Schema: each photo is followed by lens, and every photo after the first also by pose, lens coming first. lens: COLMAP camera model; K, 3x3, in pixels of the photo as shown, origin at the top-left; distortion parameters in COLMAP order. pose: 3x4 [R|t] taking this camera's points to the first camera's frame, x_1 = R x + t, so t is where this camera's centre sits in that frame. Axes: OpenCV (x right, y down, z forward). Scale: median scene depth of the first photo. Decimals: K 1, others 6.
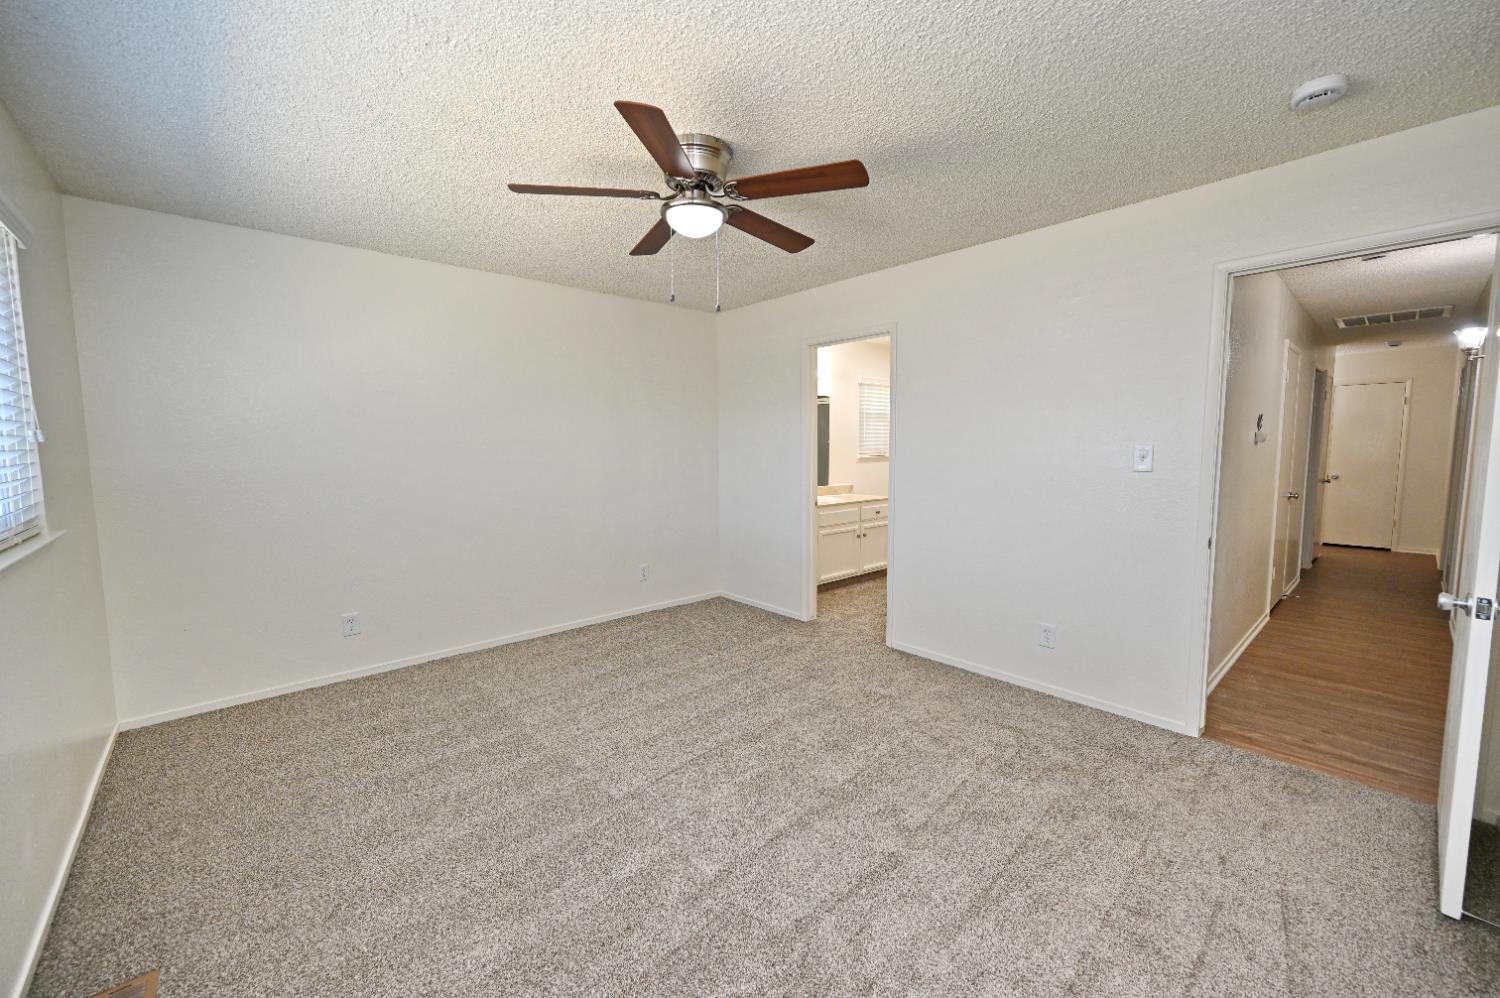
lens RADIAL K [[587.6, 0, 750.0], [0, 587.6, 499.0], [0, 0, 1]] dist [0.000765, -0.000775]
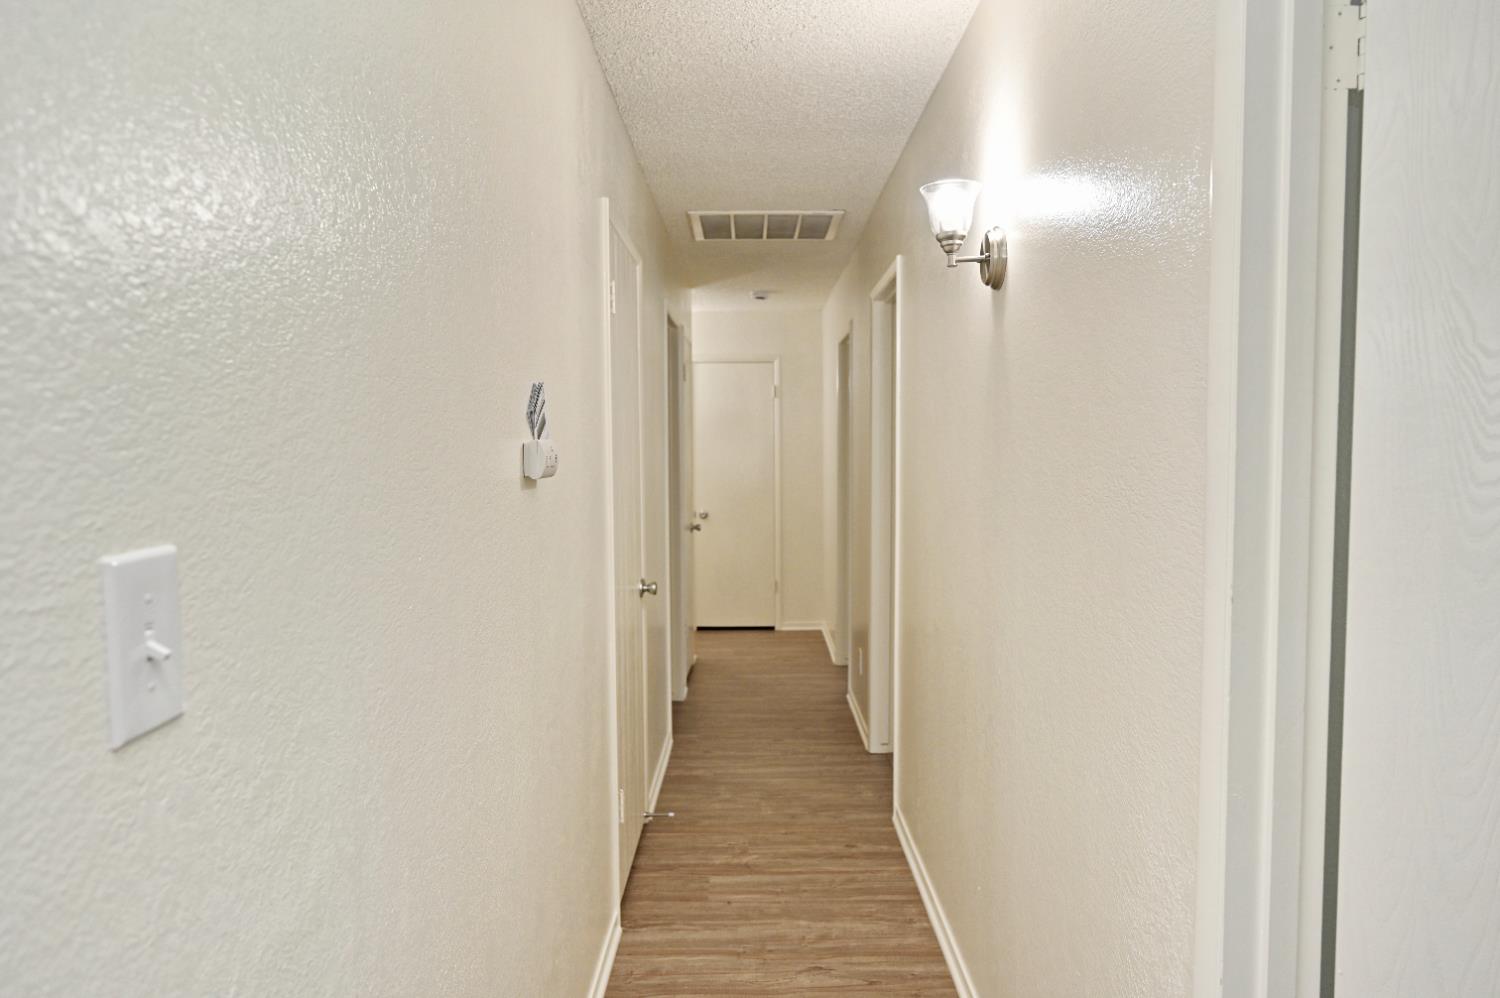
lens RADIAL K [[930.9, 0, 750.0], [0, 930.9, 499.0], [0, 0, 1]] dist [-0.001368, -0.000117]
pose [[0.665179, -0.037809, 0.745726, 0.351841], [0.068643, 0.997584, -0.010651, -0.044292], [-0.743522, 0.058273, 0.666167, 0.365514]]
